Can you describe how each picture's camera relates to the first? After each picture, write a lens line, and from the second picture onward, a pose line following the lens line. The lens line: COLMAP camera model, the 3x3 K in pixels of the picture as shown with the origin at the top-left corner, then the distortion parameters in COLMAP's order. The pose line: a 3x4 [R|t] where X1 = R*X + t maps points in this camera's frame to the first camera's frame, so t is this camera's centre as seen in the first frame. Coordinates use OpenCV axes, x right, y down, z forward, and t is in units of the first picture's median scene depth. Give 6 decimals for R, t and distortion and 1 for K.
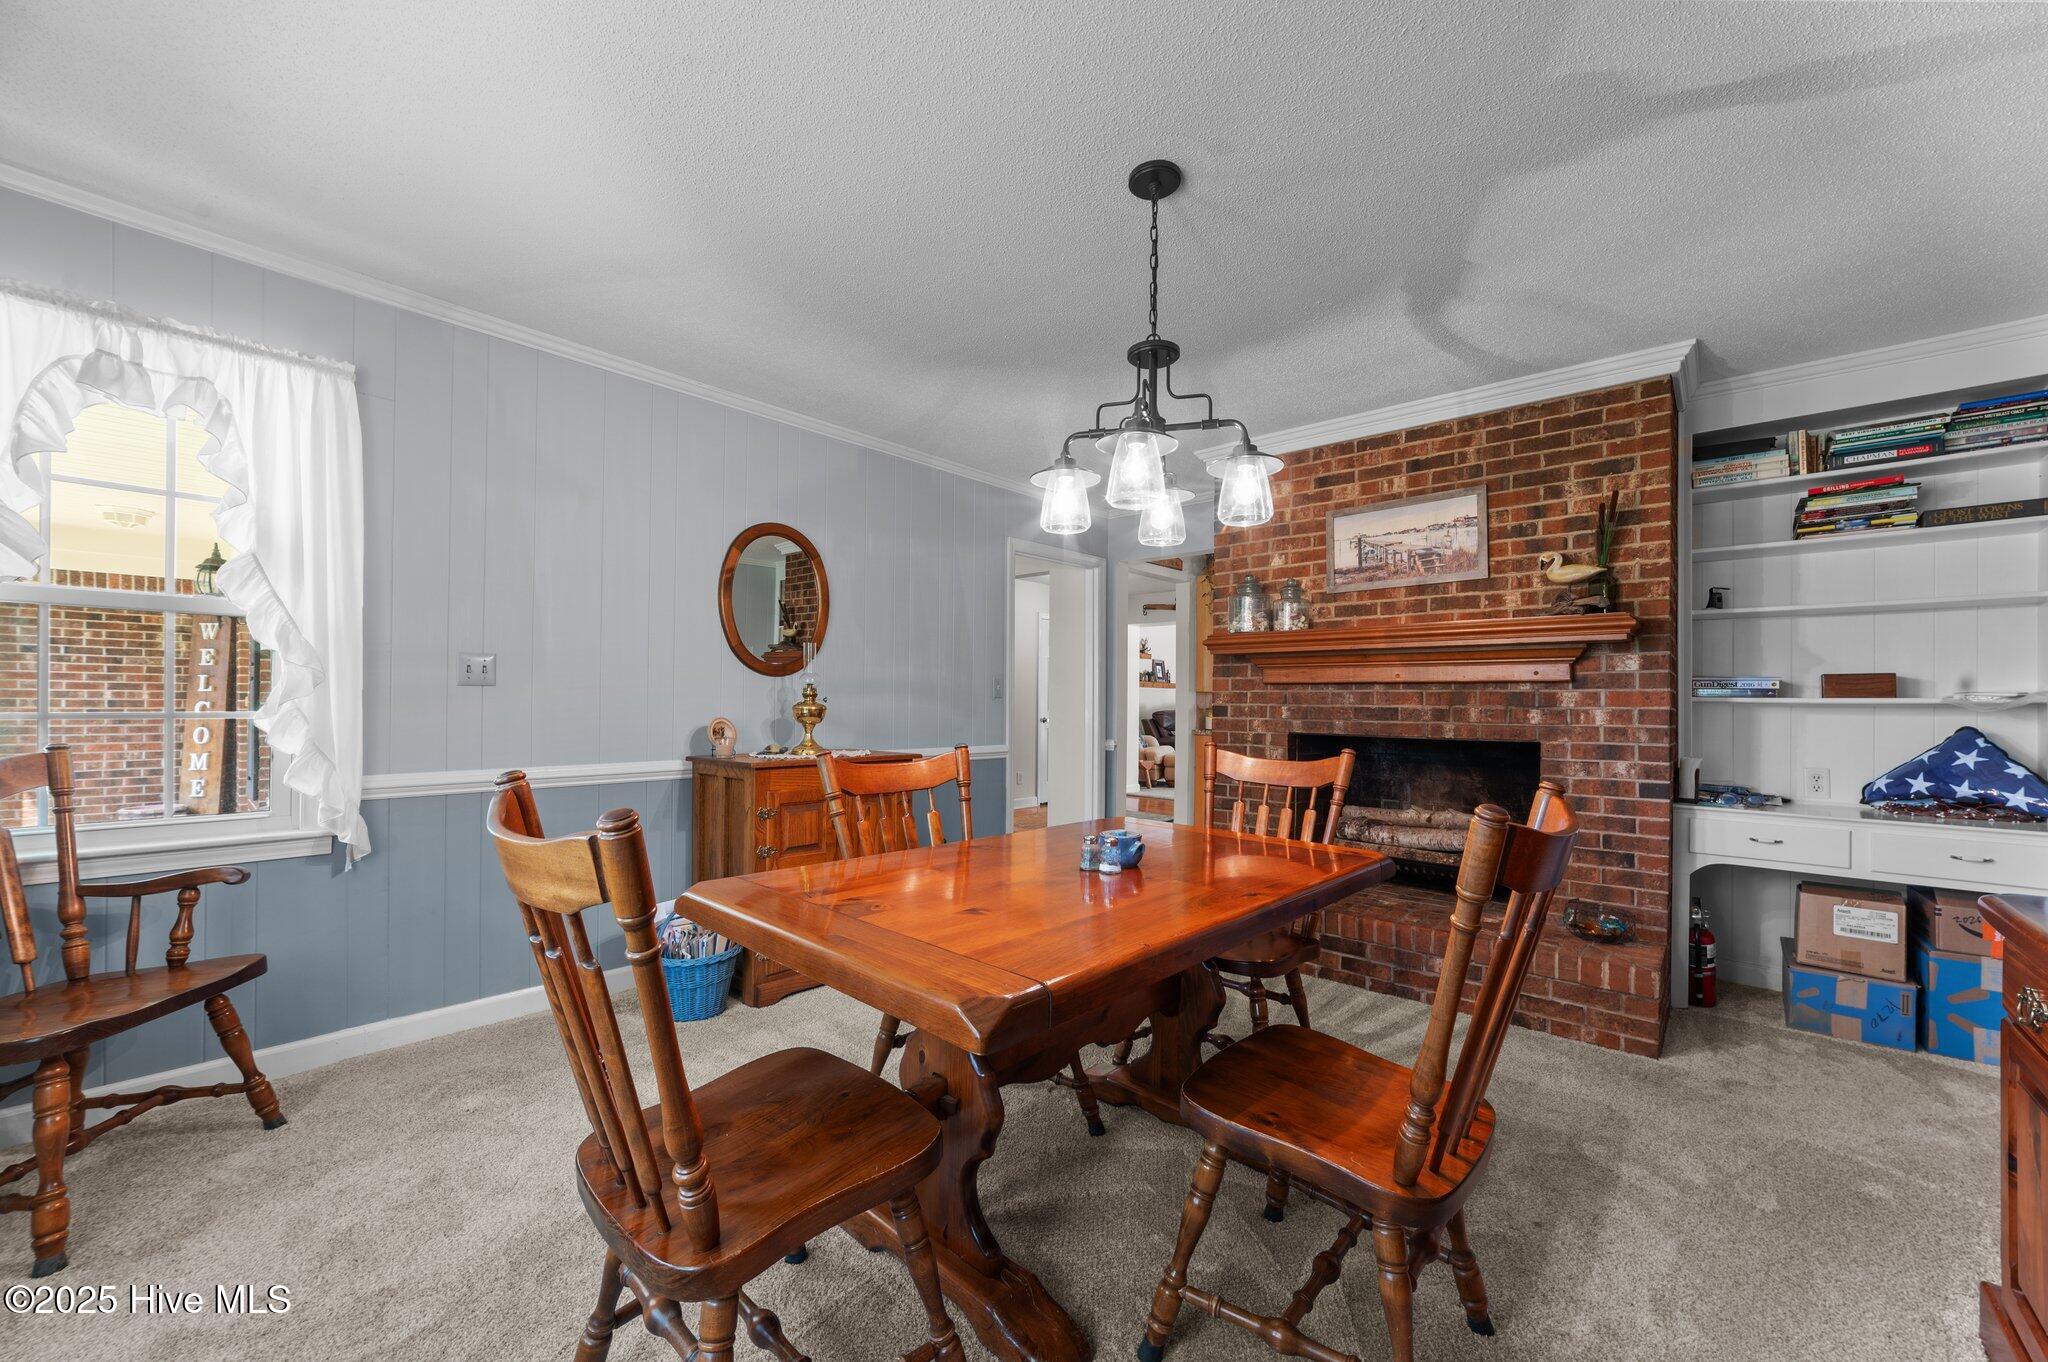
lens RADIAL K [[797.1, 0, 1026.9], [0, 797.1, 688.1], [0, 0, 1]] dist [-0.013376, 0.000420]
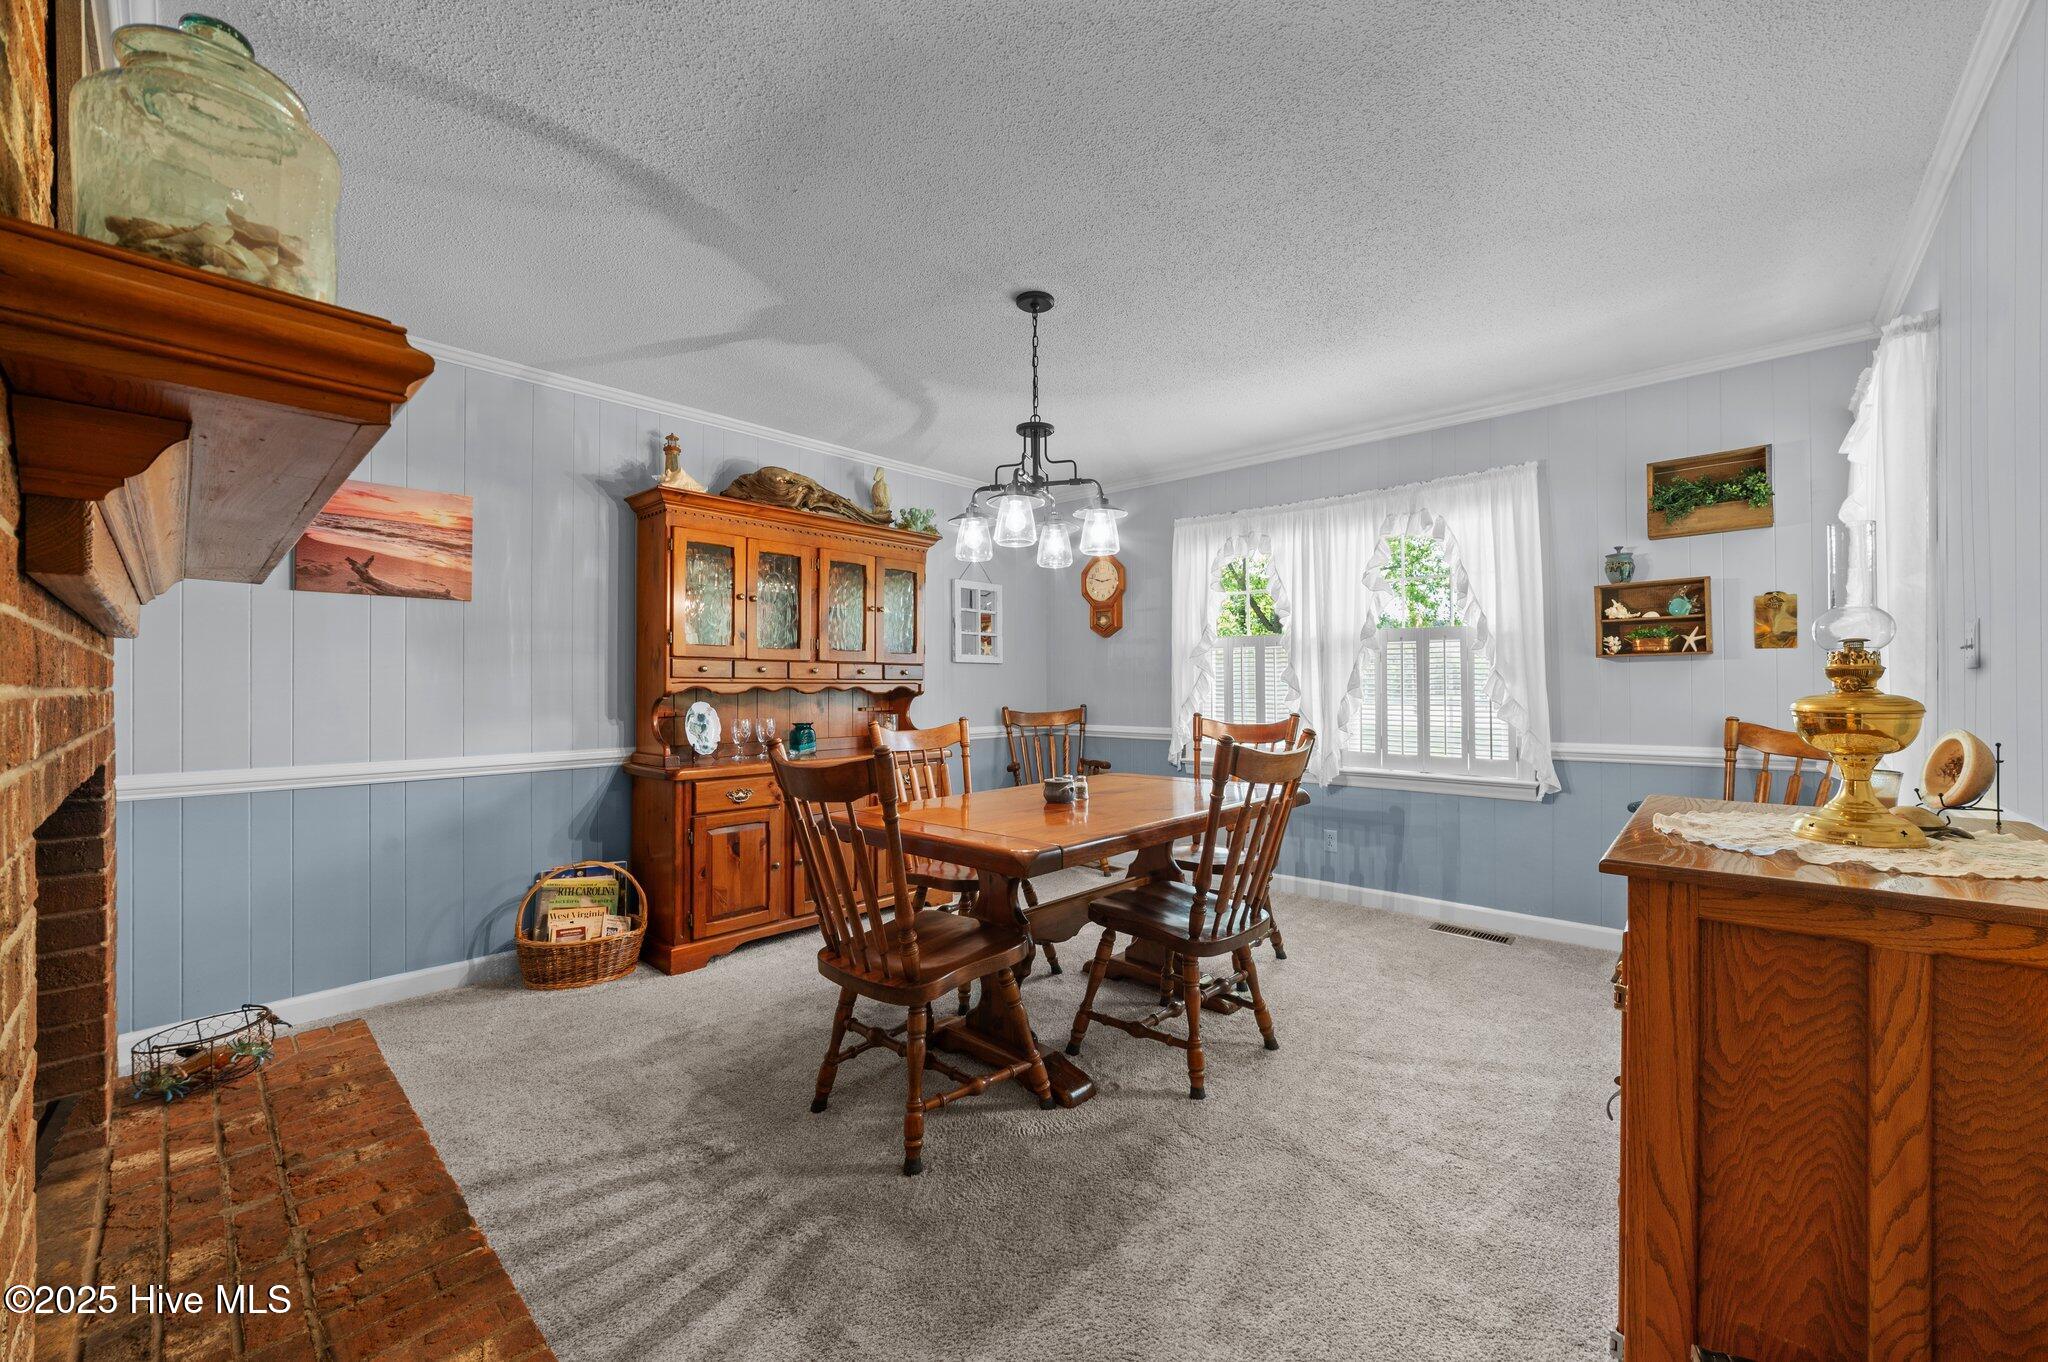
lens RADIAL K [[797.1, 0, 1026.9], [0, 797.1, 688.1], [0, 0, 1]] dist [-0.013376, 0.000420]
pose [[-0.999879, -0.008056, 0.013278, 0.084451], [-0.008169, 0.999931, -0.008426, 0.018804], [-0.013209, -0.008534, -0.999876, 1.329610]]
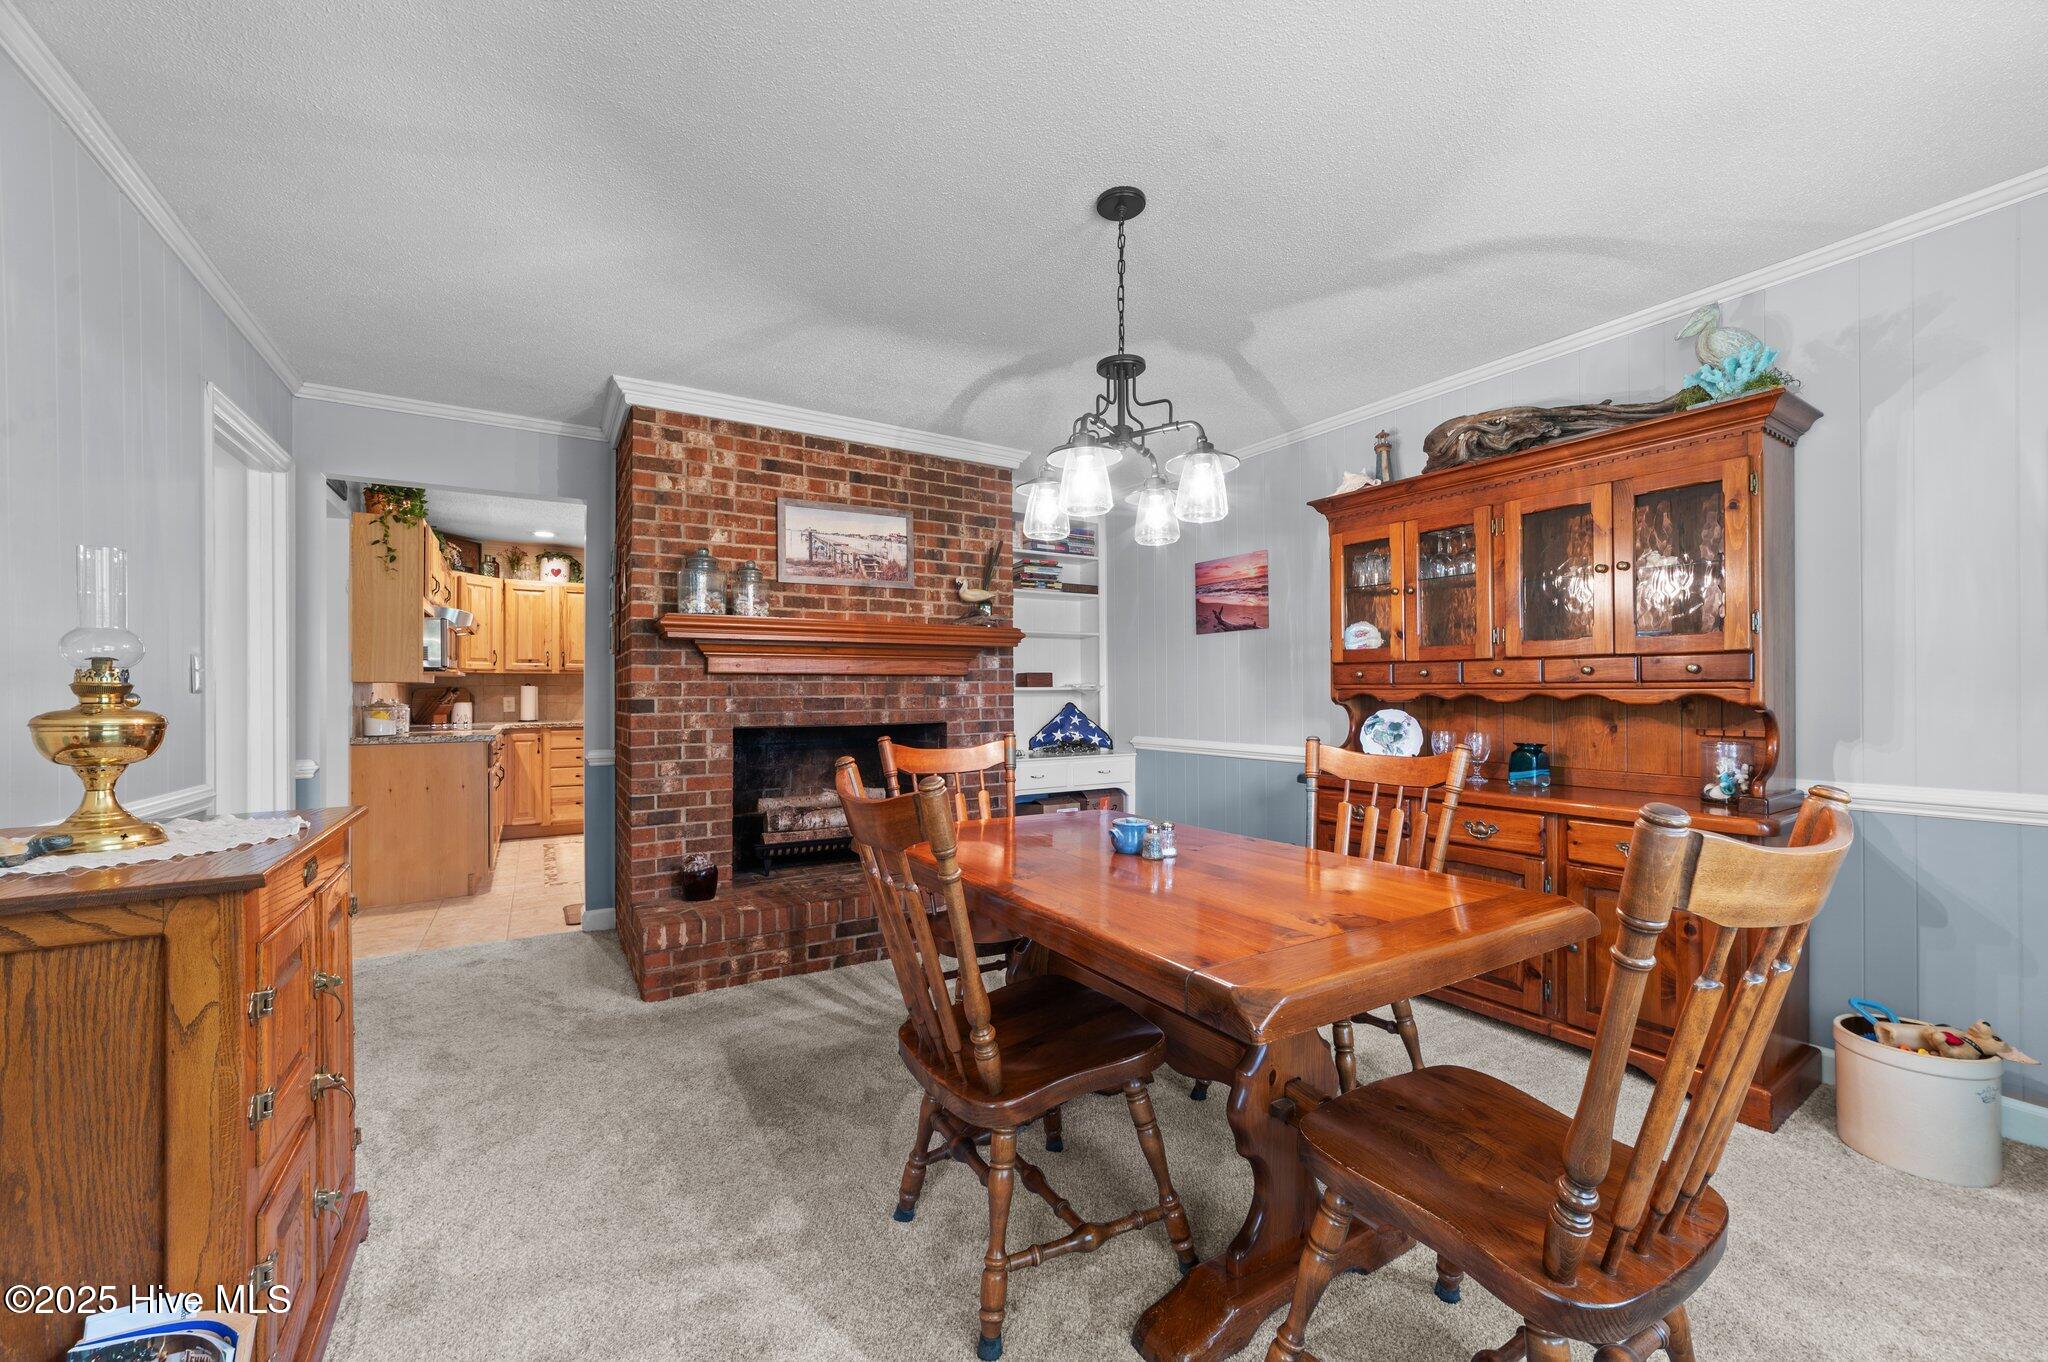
lens RADIAL K [[779.2, 0, 1024.0], [0, 779.2, 681.0], [0, 0, 1]] dist [-0.012025, 0.000104]
pose [[0.282885, 0.003661, 0.959147, -0.488619], [-0.006242, 0.999979, -0.001976, 0.002663], [-0.959133, -0.005428, 0.282902, 0.479783]]
